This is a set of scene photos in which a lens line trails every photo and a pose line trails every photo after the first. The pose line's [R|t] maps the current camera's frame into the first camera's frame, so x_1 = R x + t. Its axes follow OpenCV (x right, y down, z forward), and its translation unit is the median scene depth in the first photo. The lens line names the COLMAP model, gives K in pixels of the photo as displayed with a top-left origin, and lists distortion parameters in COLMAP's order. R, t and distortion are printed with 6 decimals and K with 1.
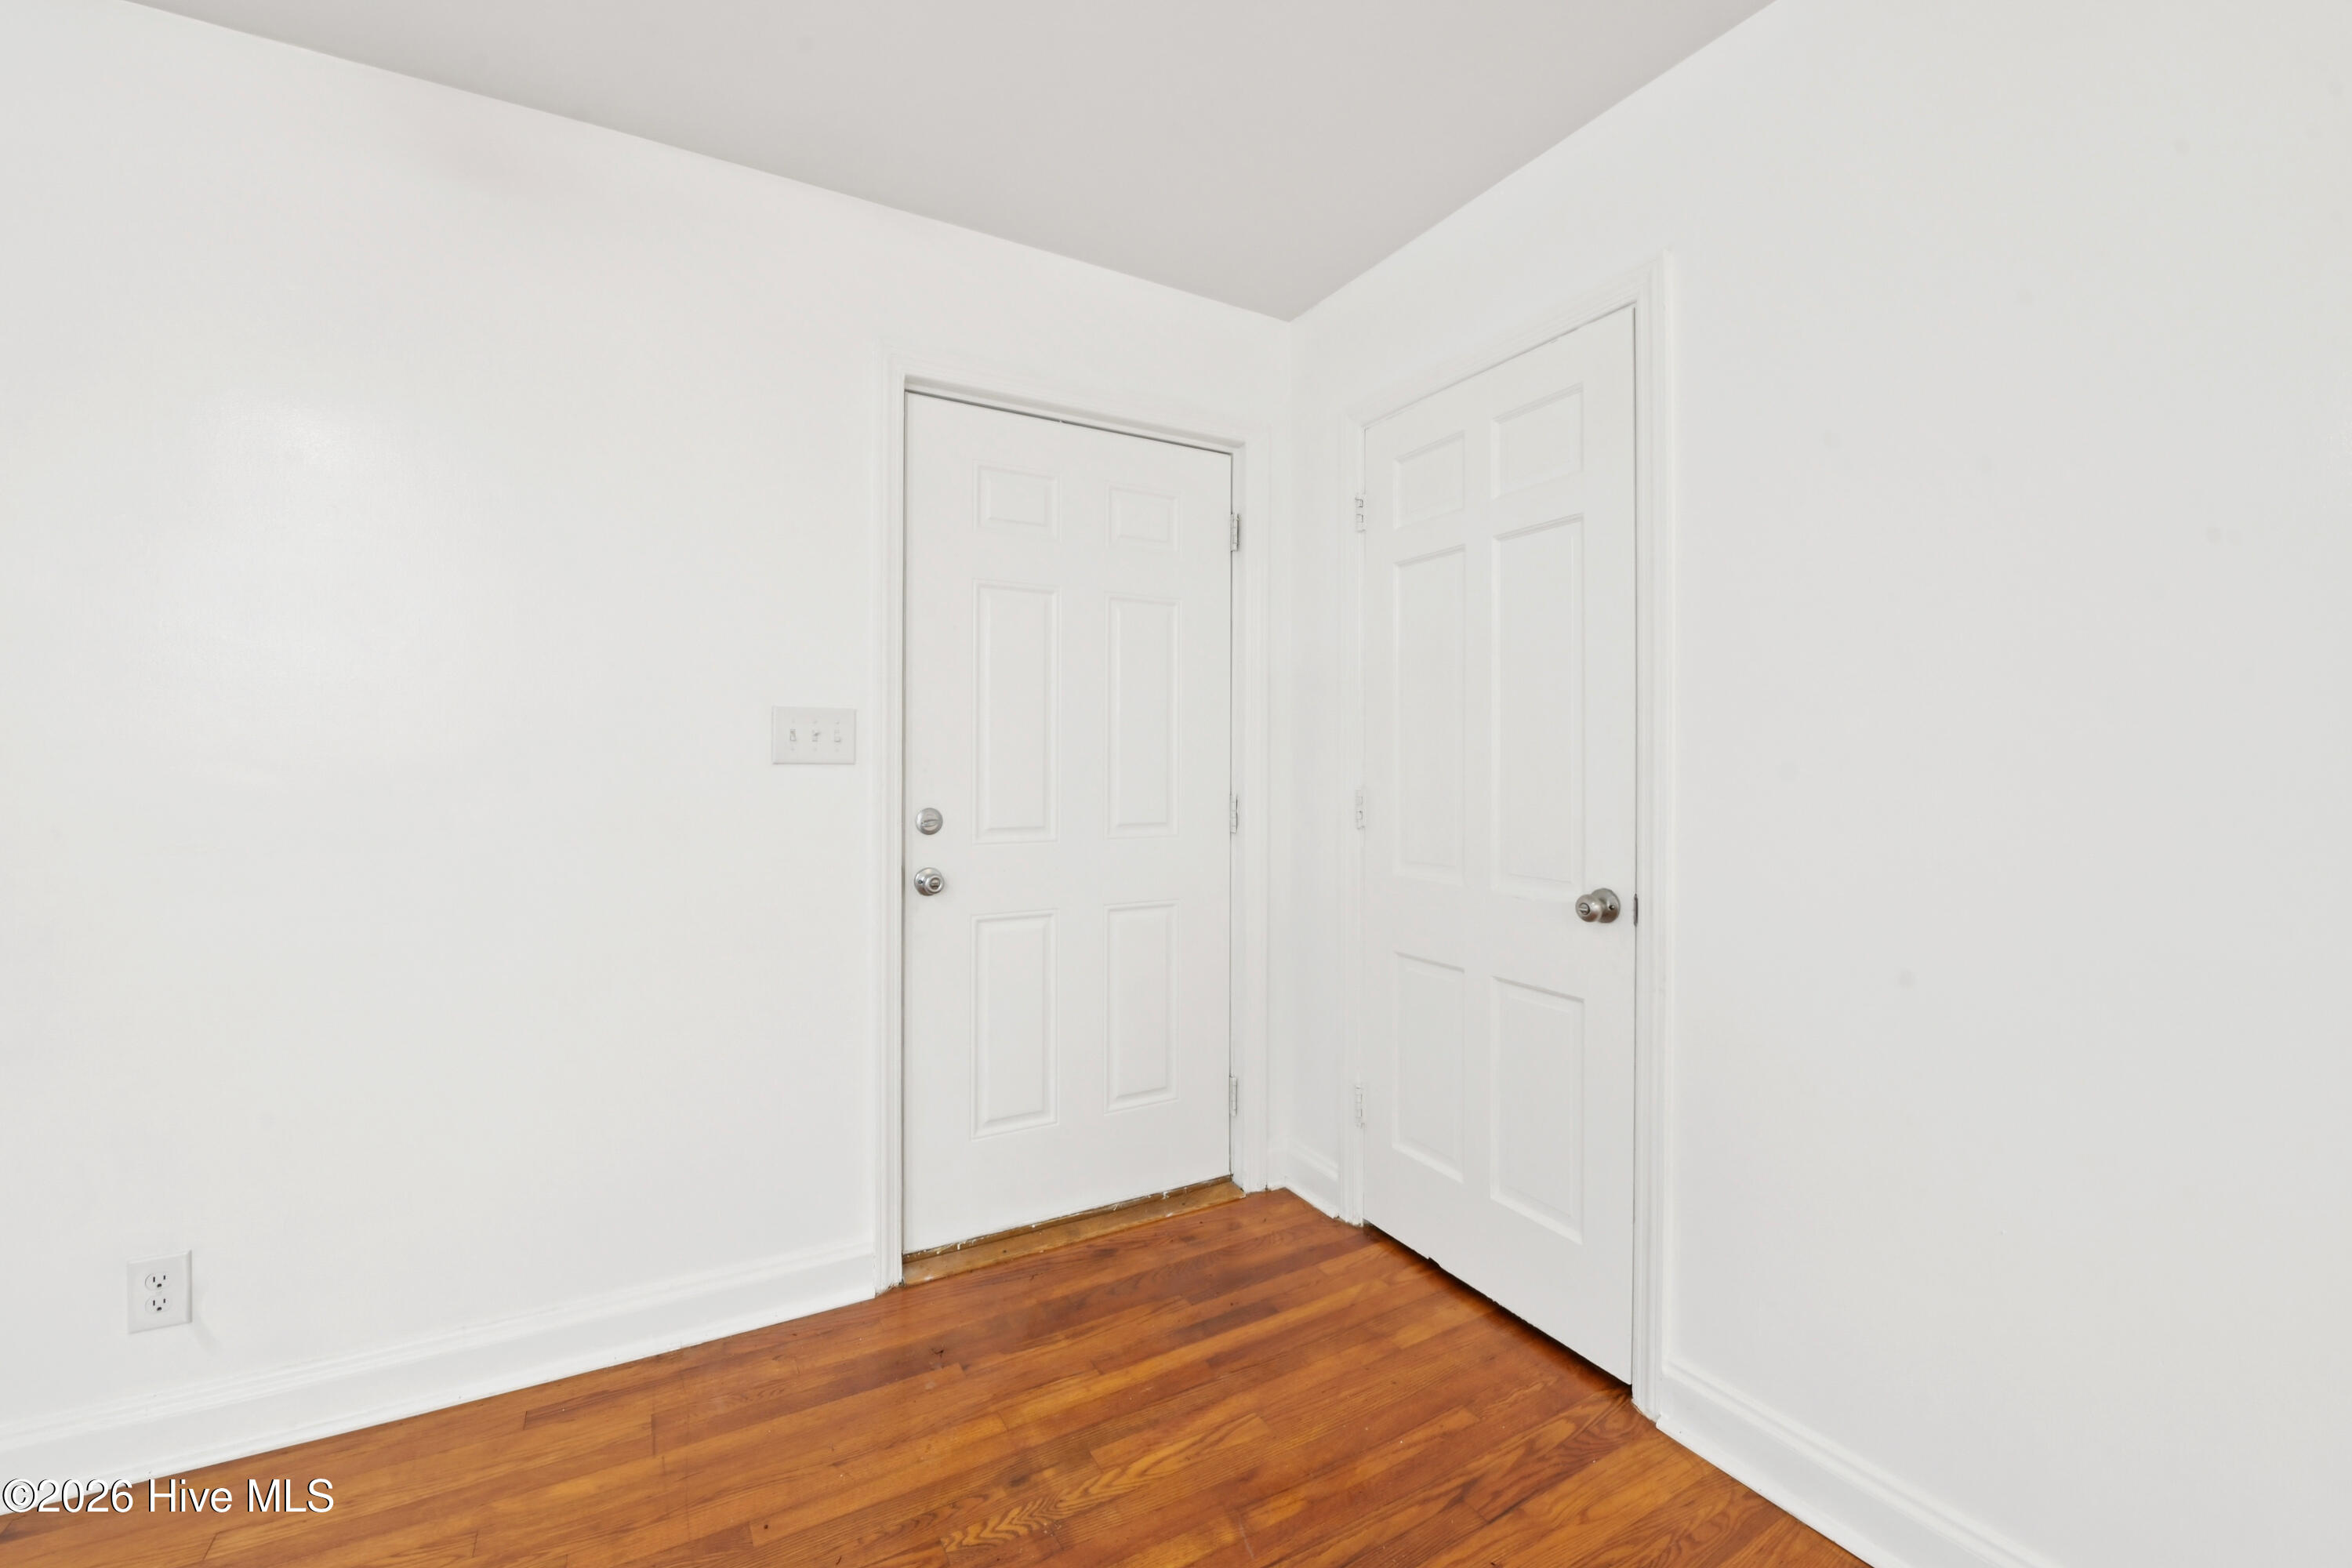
lens RADIAL K [[934.3, 0, 1176.2], [0, 934.3, 772.4], [0, 0, 1]] dist [-0.018682, -0.000465]
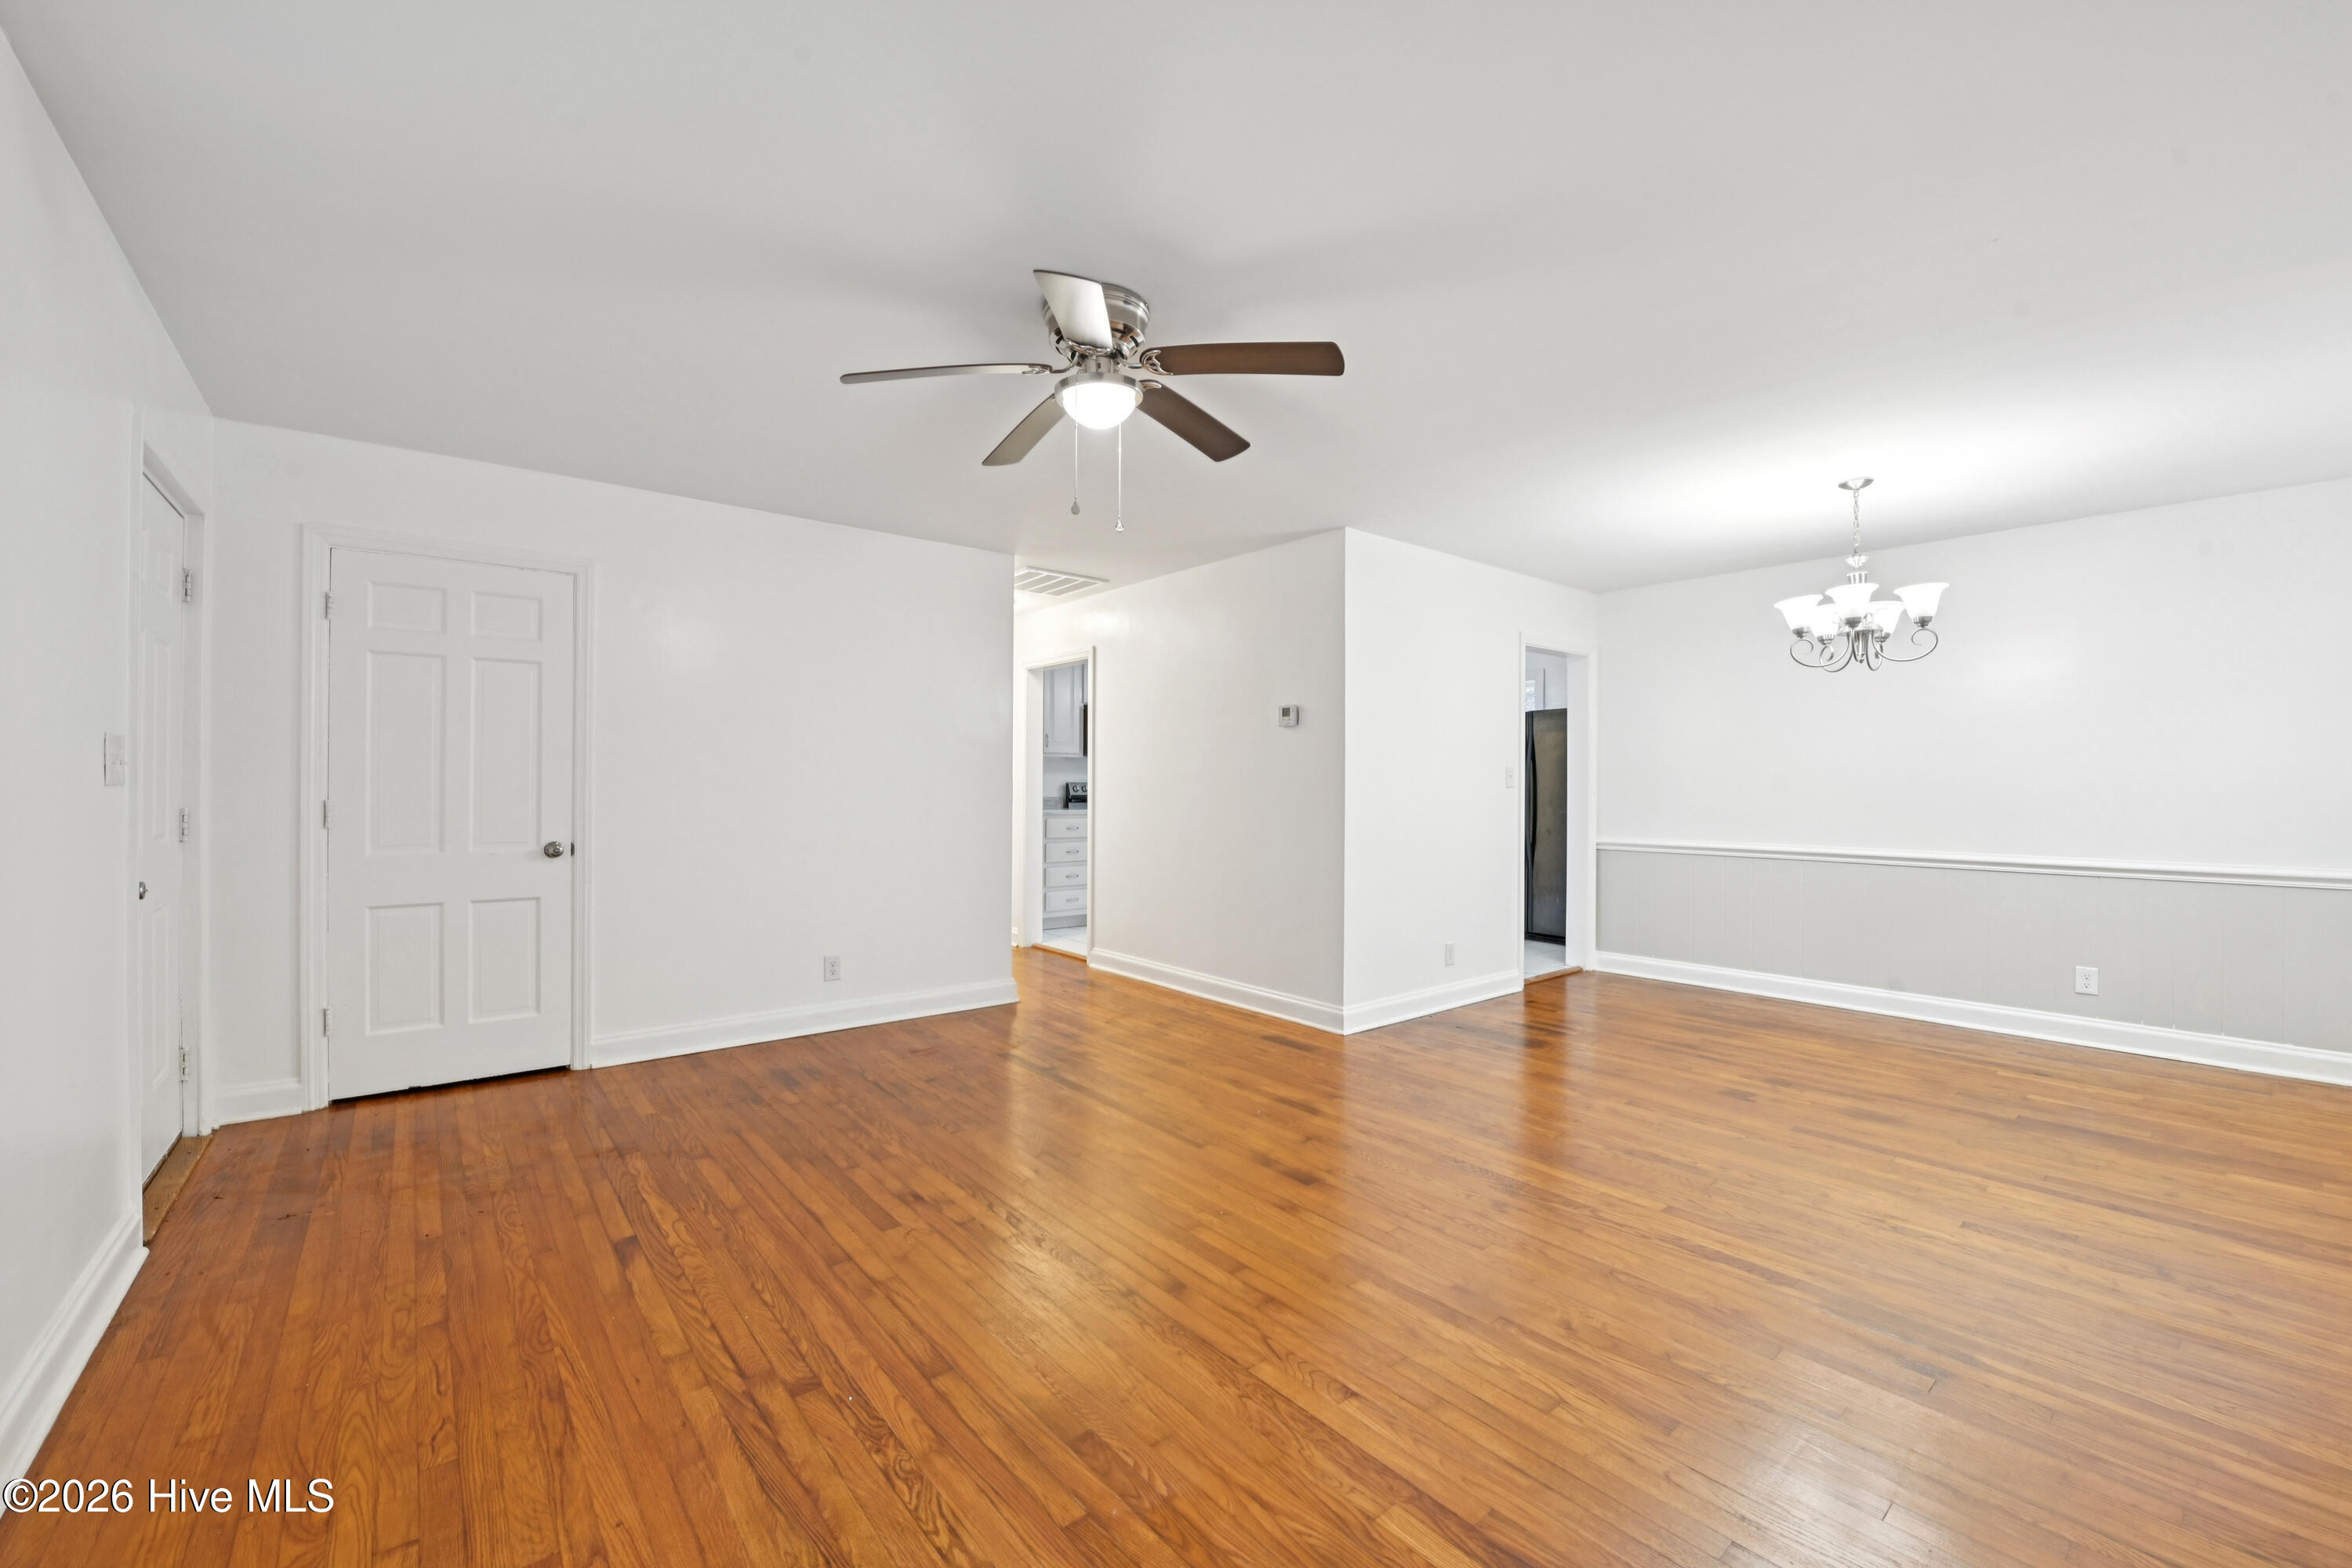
lens RADIAL K [[934.3, 0, 1169.1], [0, 934.3, 789.7], [0, 0, 1]] dist [-0.018682, -0.000465]
pose [[-0.158207, -0.007490, 0.987378, -1.862025], [-0.003021, 0.999970, 0.007102, -0.014507], [-0.987401, -0.001860, -0.158225, -0.066868]]
